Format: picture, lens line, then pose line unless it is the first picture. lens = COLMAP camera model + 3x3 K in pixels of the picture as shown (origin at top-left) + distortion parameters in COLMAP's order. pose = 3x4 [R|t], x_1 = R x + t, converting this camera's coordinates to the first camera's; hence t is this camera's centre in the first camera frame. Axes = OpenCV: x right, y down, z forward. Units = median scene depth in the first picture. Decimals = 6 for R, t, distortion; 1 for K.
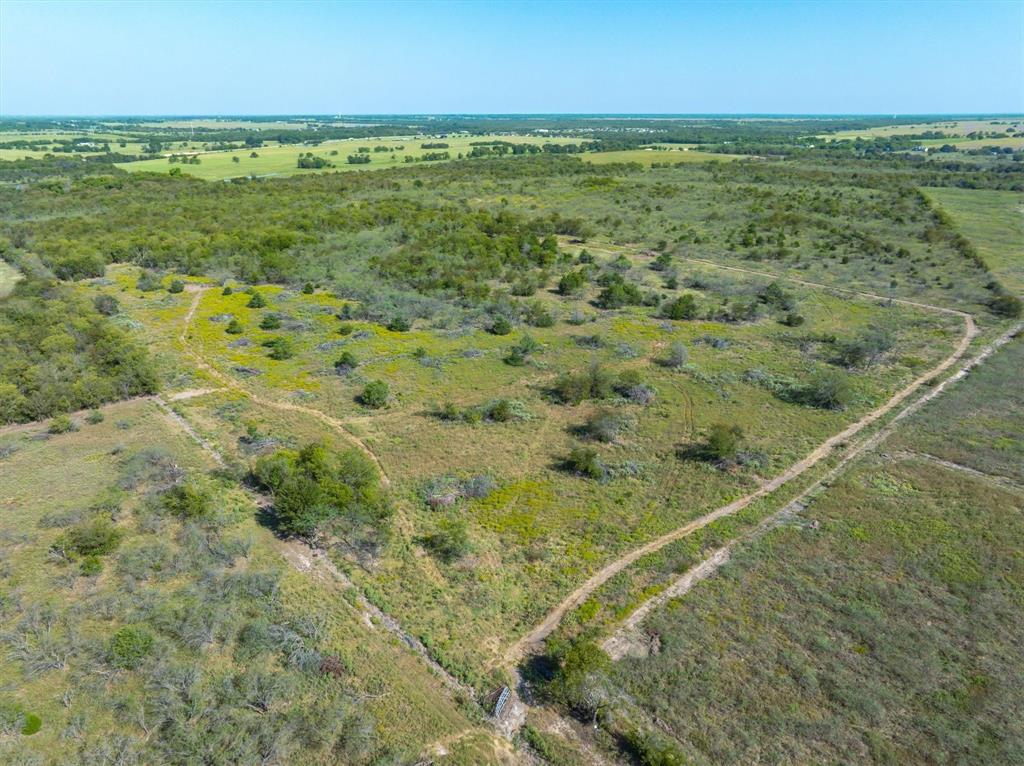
lens RADIAL K [[704.3, 0, 512.0], [0, 704.3, 383.0], [0, 0, 1]] dist [-0.048335, 0.053758]
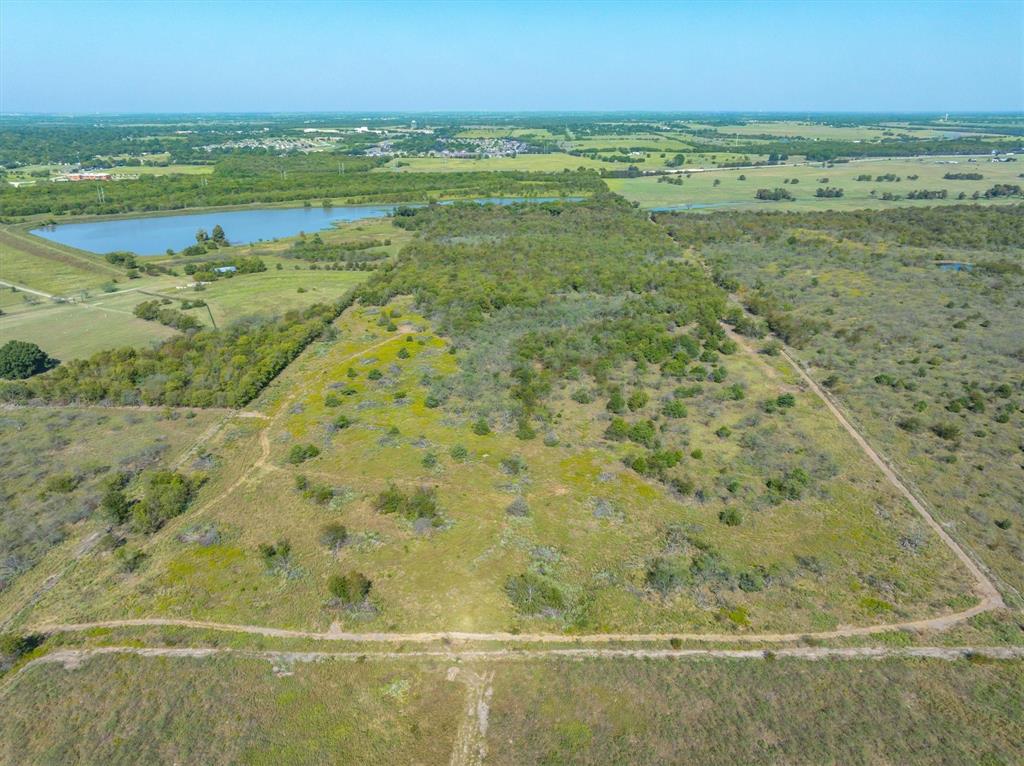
lens RADIAL K [[704.3, 0, 512.0], [0, 704.3, 383.0], [0, 0, 1]] dist [-0.048335, 0.053758]
pose [[0.729077, 0.252238, -0.636257, 0.726623], [-0.252498, 0.963166, 0.092504, -0.267161], [0.636154, 0.093211, 0.765911, 0.139332]]
